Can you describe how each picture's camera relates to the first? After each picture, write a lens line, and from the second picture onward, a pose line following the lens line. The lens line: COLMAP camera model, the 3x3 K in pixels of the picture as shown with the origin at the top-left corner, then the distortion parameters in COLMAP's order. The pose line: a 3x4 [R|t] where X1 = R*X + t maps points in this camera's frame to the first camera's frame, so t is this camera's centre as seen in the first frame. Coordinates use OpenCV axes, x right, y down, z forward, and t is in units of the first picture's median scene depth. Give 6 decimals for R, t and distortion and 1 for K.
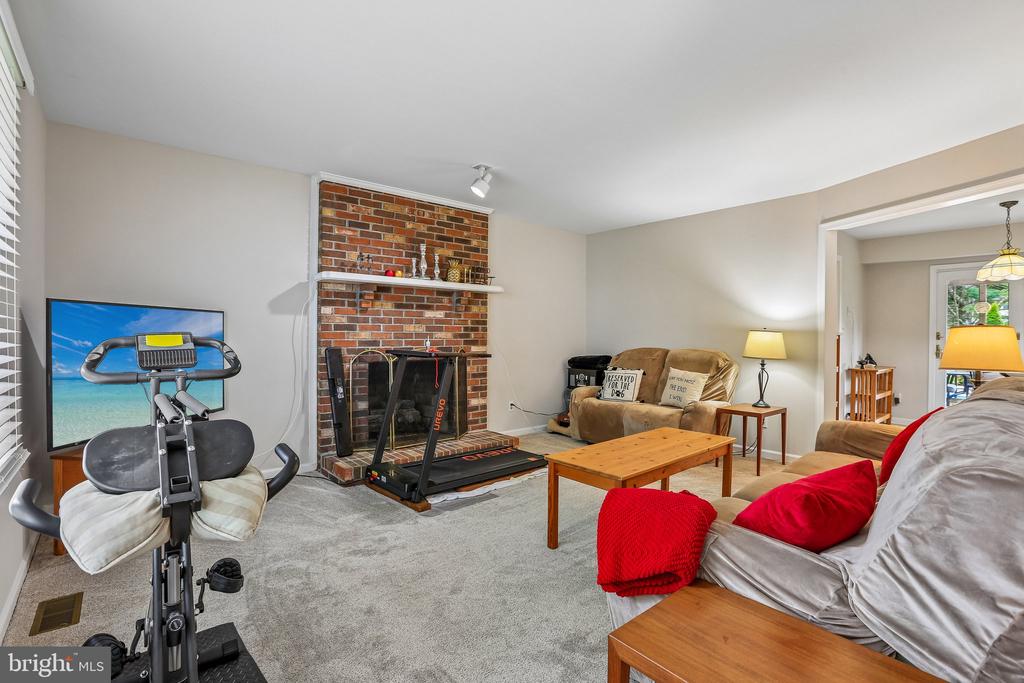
lens RADIAL K [[478.1, 0, 505.7], [0, 478.1, 337.5], [0, 0, 1]] dist [-0.032522, 0.001707]
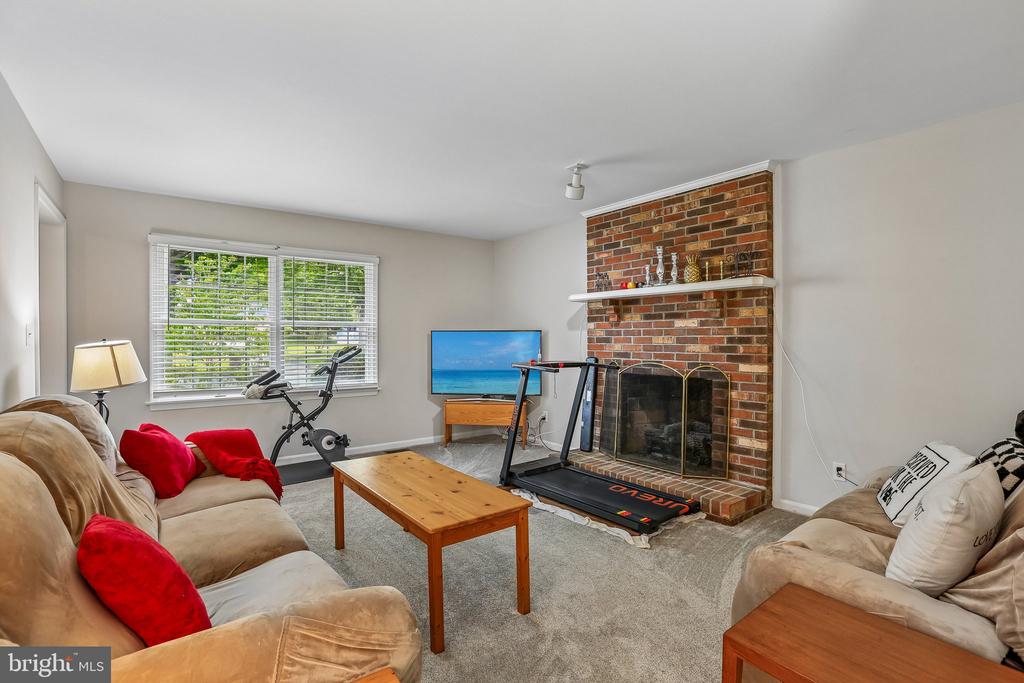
lens RADIAL K [[478.1, 0, 505.7], [0, 478.1, 337.5], [0, 0, 1]] dist [-0.032522, 0.001707]
pose [[-0.041474, -0.006640, -0.999118, 0.722365], [-0.003982, 0.999971, -0.006480, -0.017228], [0.999132, 0.003709, -0.041499, 0.737585]]
